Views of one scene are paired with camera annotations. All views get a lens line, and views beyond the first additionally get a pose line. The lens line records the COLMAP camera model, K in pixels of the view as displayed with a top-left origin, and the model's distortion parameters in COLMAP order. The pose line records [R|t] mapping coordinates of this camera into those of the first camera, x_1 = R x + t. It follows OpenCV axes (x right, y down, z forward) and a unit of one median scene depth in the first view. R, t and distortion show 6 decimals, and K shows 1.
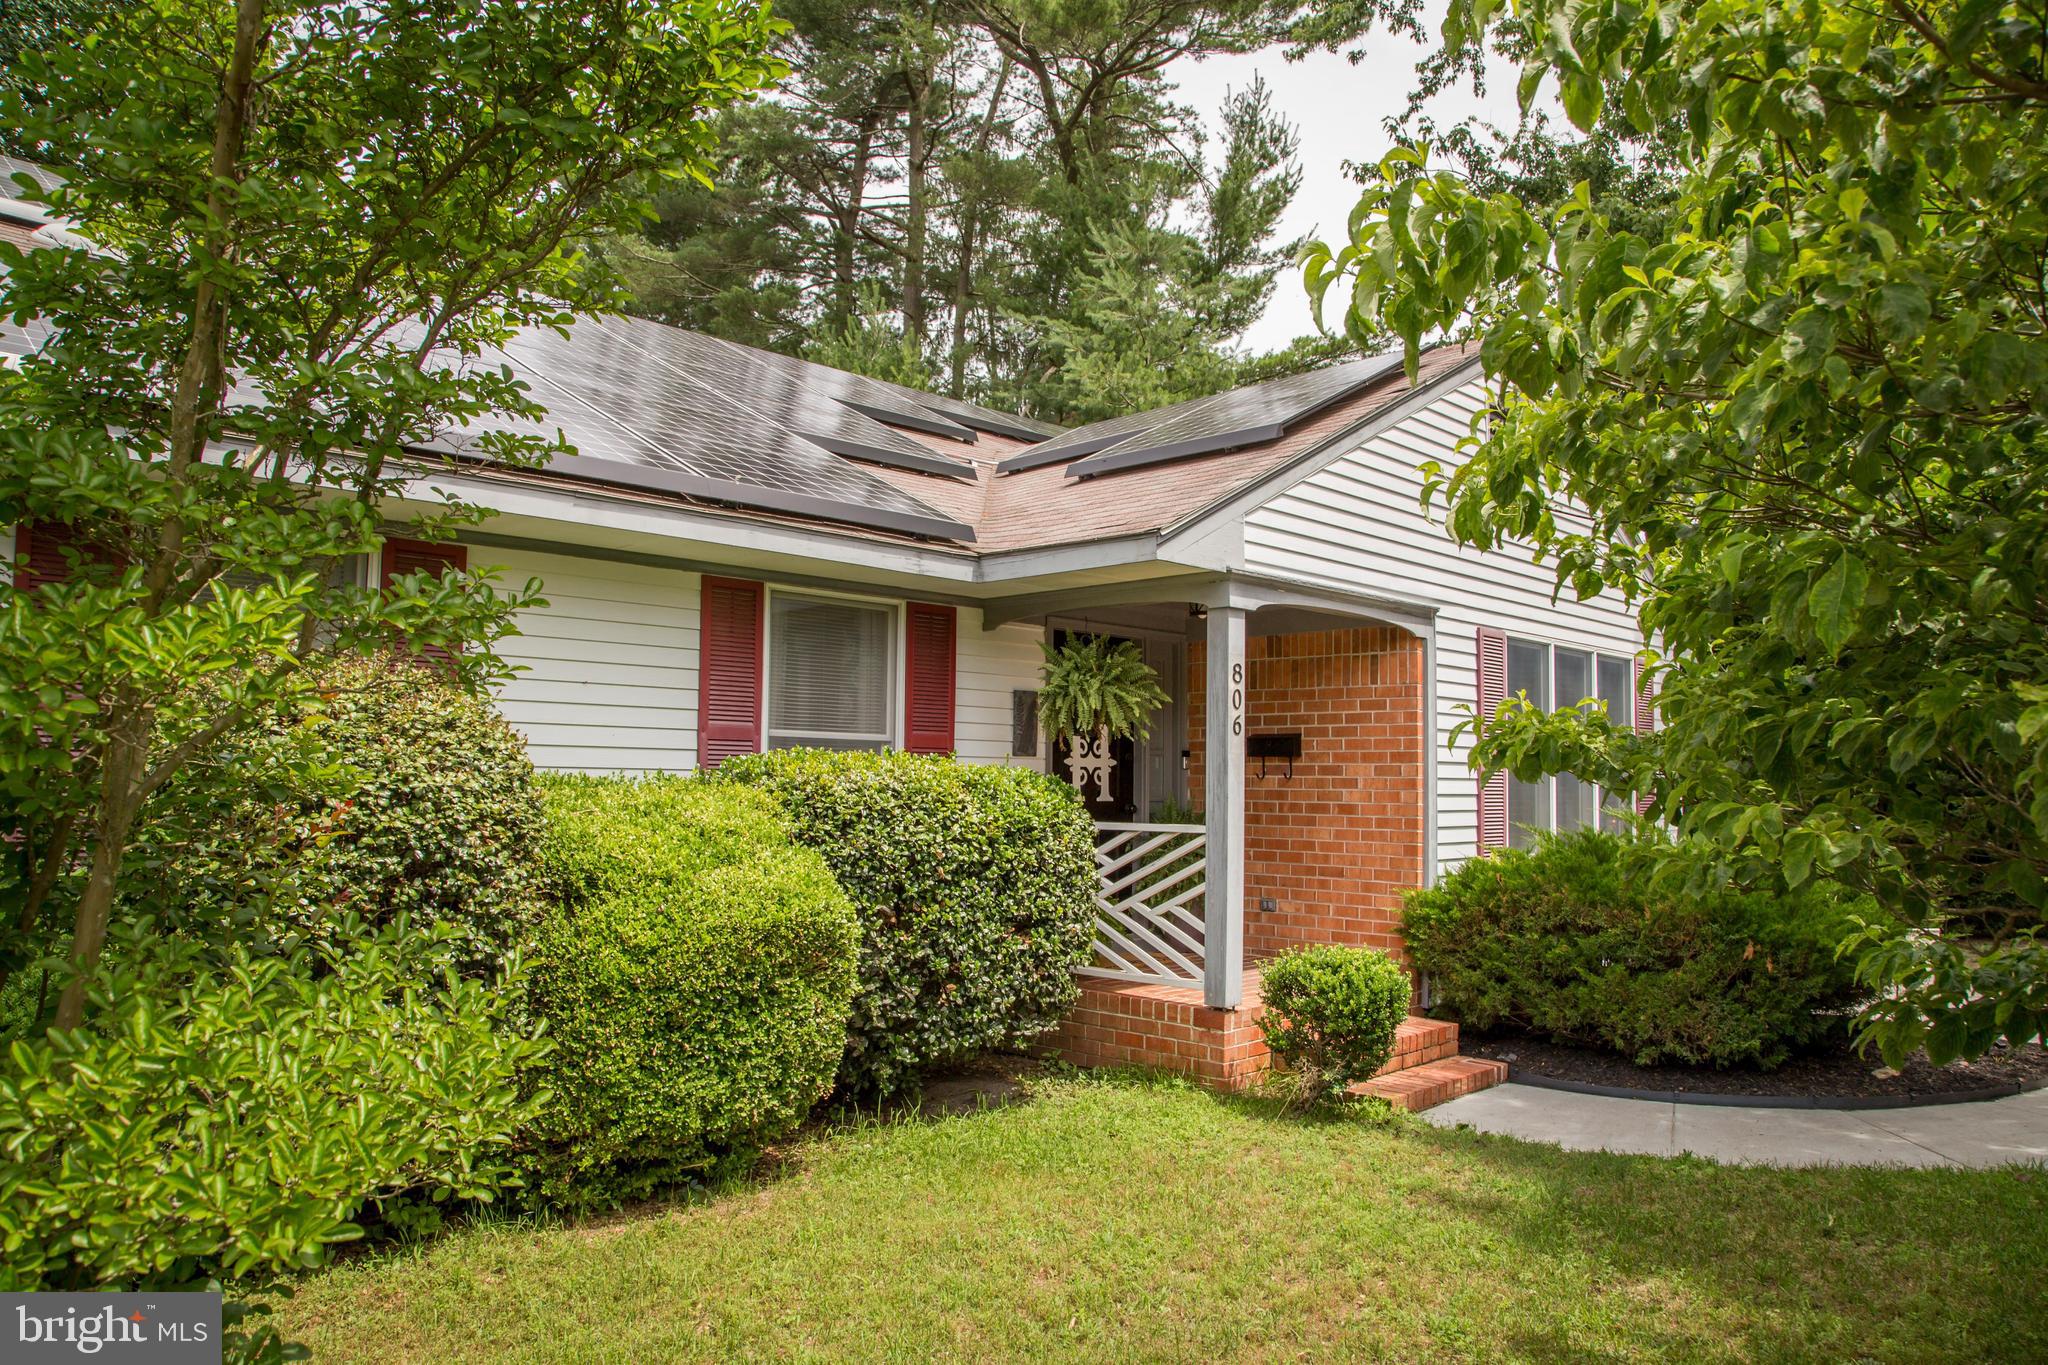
lens RADIAL K [[1395.0, 0, 1016.5], [0, 1395.0, 699.3], [0, 0, 1]] dist [-0.131321, 0.075309]
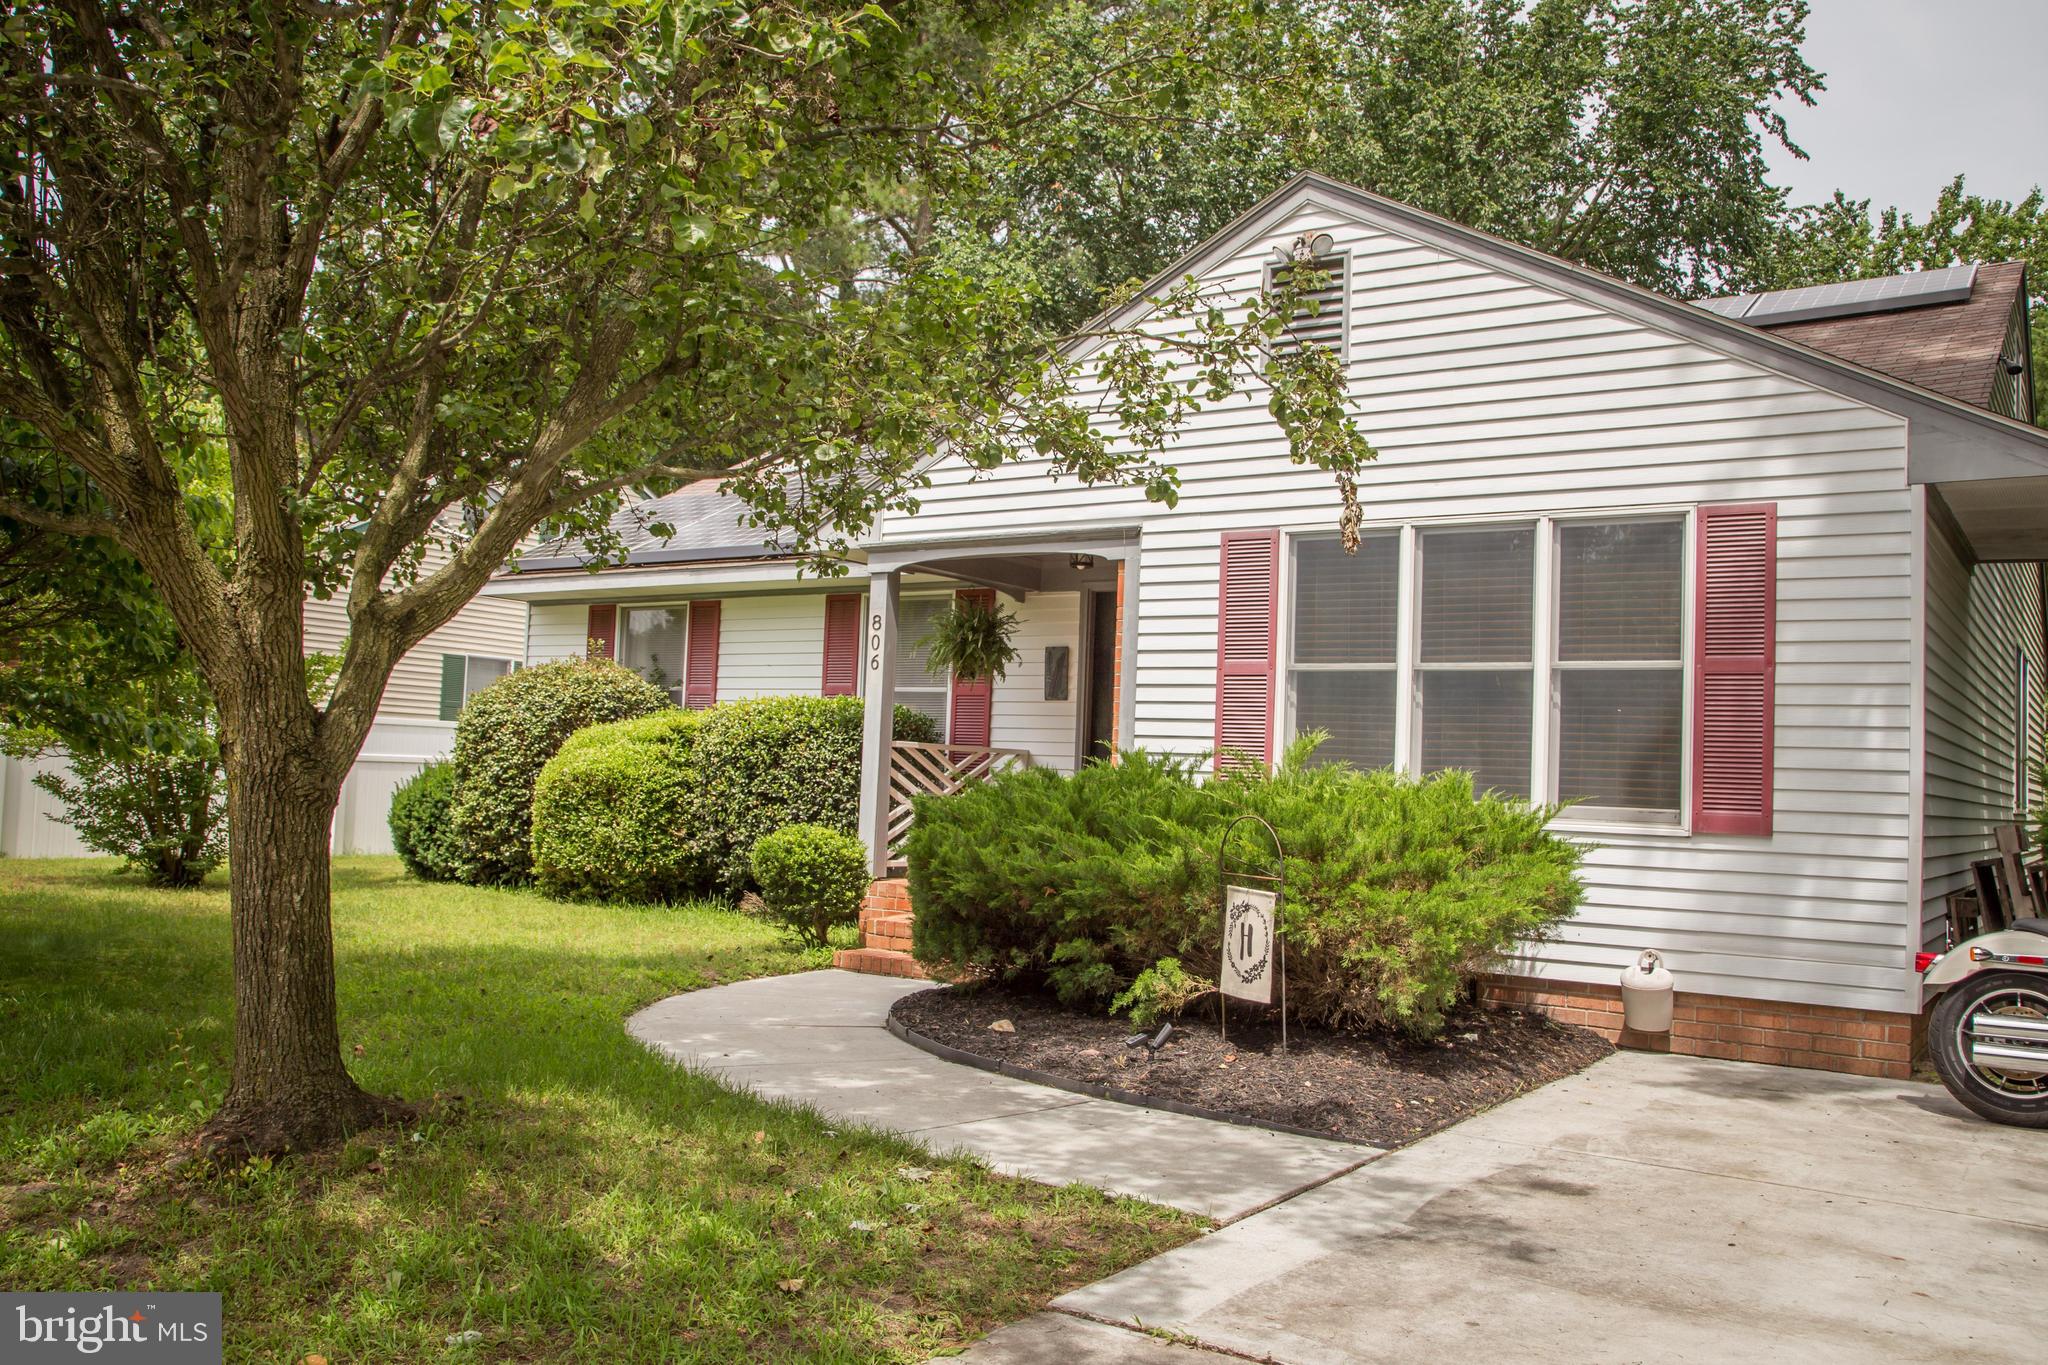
lens RADIAL K [[1738.0, 0, 1024.0], [0, 1738.0, 682.5], [0, 0, 1]] dist [-0.107920, -0.002991]
pose [[0.183312, -0.064776, -0.980918, 1.500445], [0.019404, 0.997871, -0.062270, 0.120125], [0.982863, -0.007619, 0.184178, 0.699609]]
